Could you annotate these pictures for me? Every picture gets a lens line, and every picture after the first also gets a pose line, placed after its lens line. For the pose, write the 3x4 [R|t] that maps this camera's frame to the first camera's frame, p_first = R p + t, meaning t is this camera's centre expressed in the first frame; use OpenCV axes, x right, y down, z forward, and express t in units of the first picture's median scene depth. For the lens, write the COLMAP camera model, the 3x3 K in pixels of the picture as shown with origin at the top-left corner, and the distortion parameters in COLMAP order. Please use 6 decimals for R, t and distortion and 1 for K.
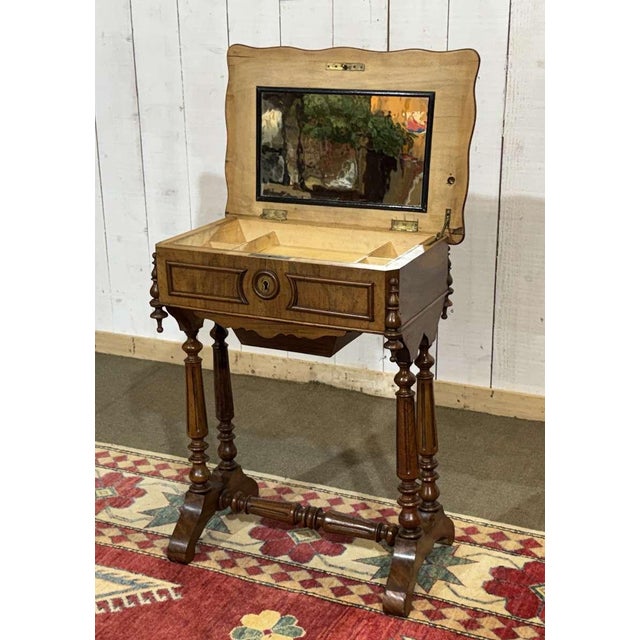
lens RADIAL K [[1012.2, 0, 329.4], [0, 1012.2, 328.5], [0, 0, 1]] dist [0.114115, 0.000000]
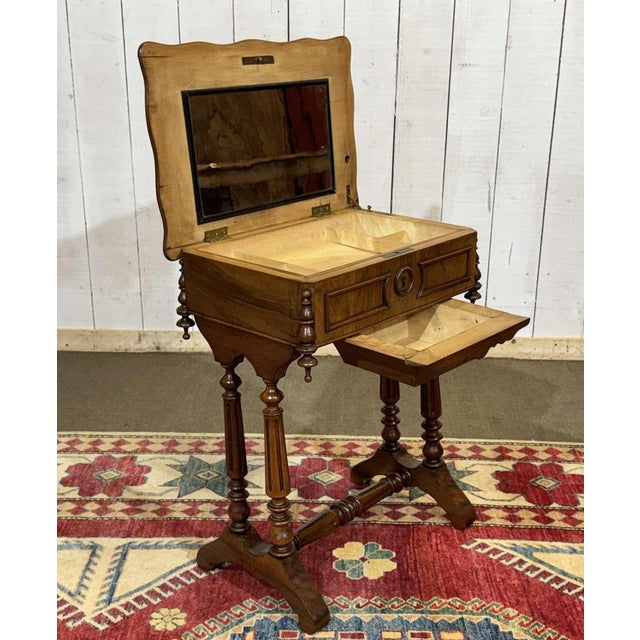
lens RADIAL K [[919.7, 0, 328.1], [0, 919.7, 324.5], [0, 0, 1]] dist [0.128717, 0.000000]
pose [[0.919928, -0.113409, 0.375327, -0.407246], [0.105277, 0.993548, 0.042178, -0.005723], [-0.377689, 0.000712, 0.925932, 0.066089]]
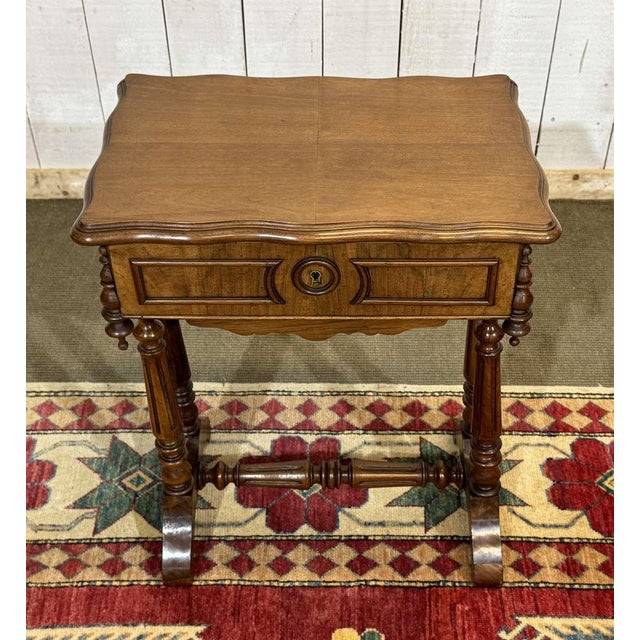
lens RADIAL K [[1012.2, 0, 336.7], [0, 1012.2, 320.5], [0, 0, 1]] dist [0.114115, 0.000000]
pose [[0.913128, -0.266935, 0.308127, -0.224404], [0.117634, 0.896195, 0.427781, -0.254928], [-0.390332, -0.354372, 0.849742, 0.393147]]
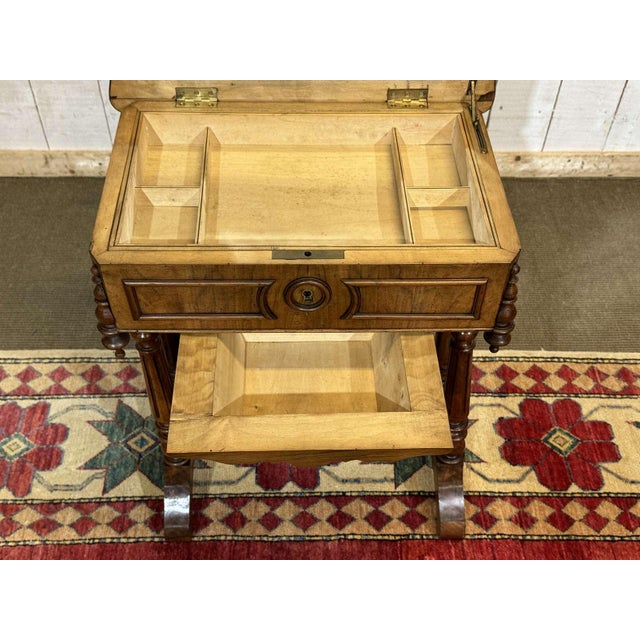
lens RADIAL K [[766.1, 0, 319.7], [0, 766.1, 322.8], [0, 0, 1]] dist [0.092239, 0.000000]
pose [[0.903493, -0.302806, 0.303330, -0.185218], [0.107210, 0.844886, 0.524093, -0.250834], [-0.414978, -0.440994, 0.795812, 0.529324]]
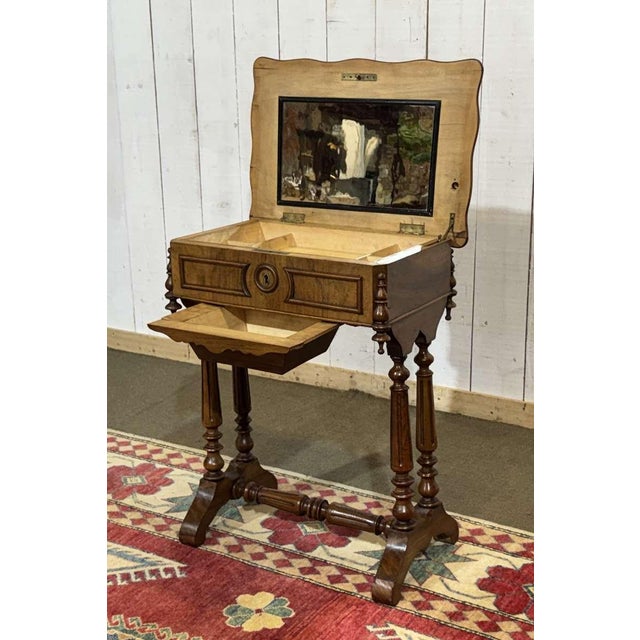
lens RADIAL K [[1005.7, 0, 331.9], [0, 1005.7, 328.0], [0, 0, 1]] dist [0.104036, 0.000000]
pose [[0.993400, 0.029628, -0.110810, 0.108624], [-0.033600, 0.998852, -0.034151, 0.037103], [0.109671, 0.037648, 0.993255, -0.027900]]
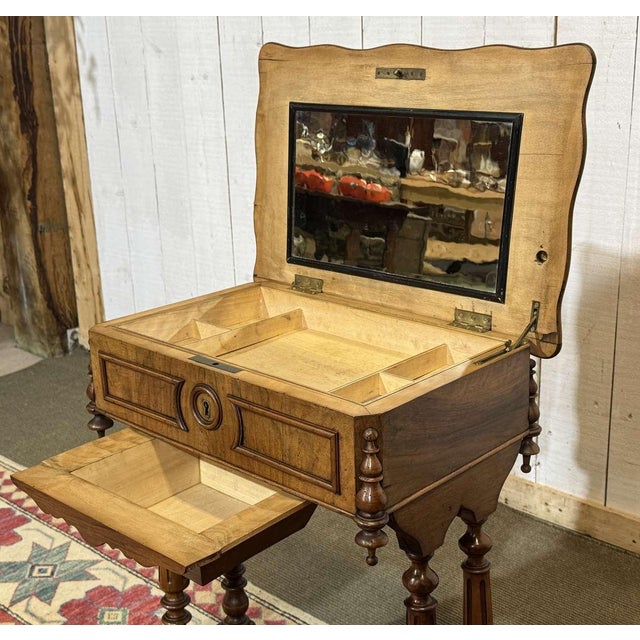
lens RADIAL K [[1005.7, 0, 317.0], [0, 1005.7, 318.6], [0, 0, 1]] dist [0.104036, 0.000000]
pose [[0.946104, 0.075743, -0.314882, 0.179437], [-0.080228, 0.996776, -0.001286, -0.092330], [0.313769, 0.026479, 0.949130, 0.360444]]
